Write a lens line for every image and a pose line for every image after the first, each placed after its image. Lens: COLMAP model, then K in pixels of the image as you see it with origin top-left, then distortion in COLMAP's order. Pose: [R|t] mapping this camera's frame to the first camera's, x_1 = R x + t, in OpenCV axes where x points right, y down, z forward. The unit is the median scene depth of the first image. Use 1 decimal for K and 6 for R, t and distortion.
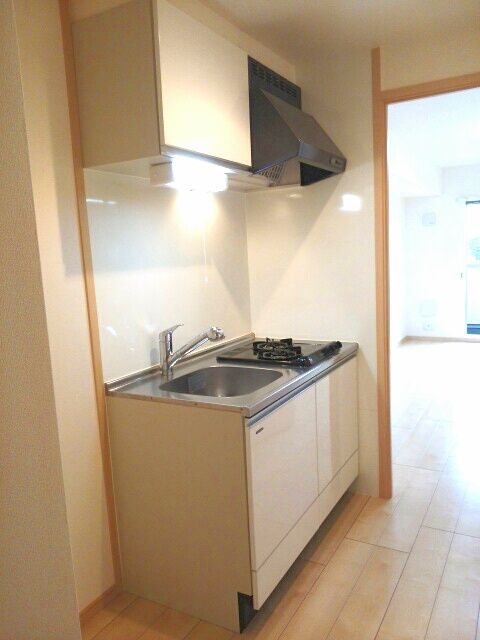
lens RADIAL K [[505.2, 0, 240.0], [0, 505.2, 320.0], [0, 0, 1]] dist [0.040936, -0.091640]
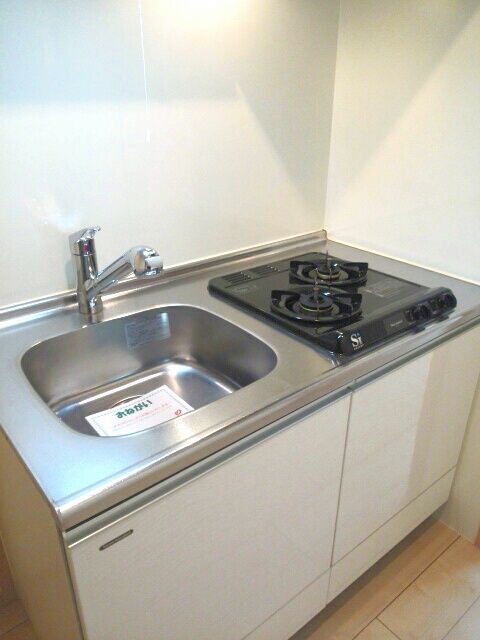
lens RADIAL K [[505.2, 0, 240.0], [0, 505.2, 320.0], [0, 0, 1]] dist [0.040936, -0.091640]
pose [[0.932218, 0.208500, -0.295799, 0.150501], [-0.103692, 0.936974, 0.333658, -0.072973], [0.346724, -0.280371, 0.895084, 0.483056]]
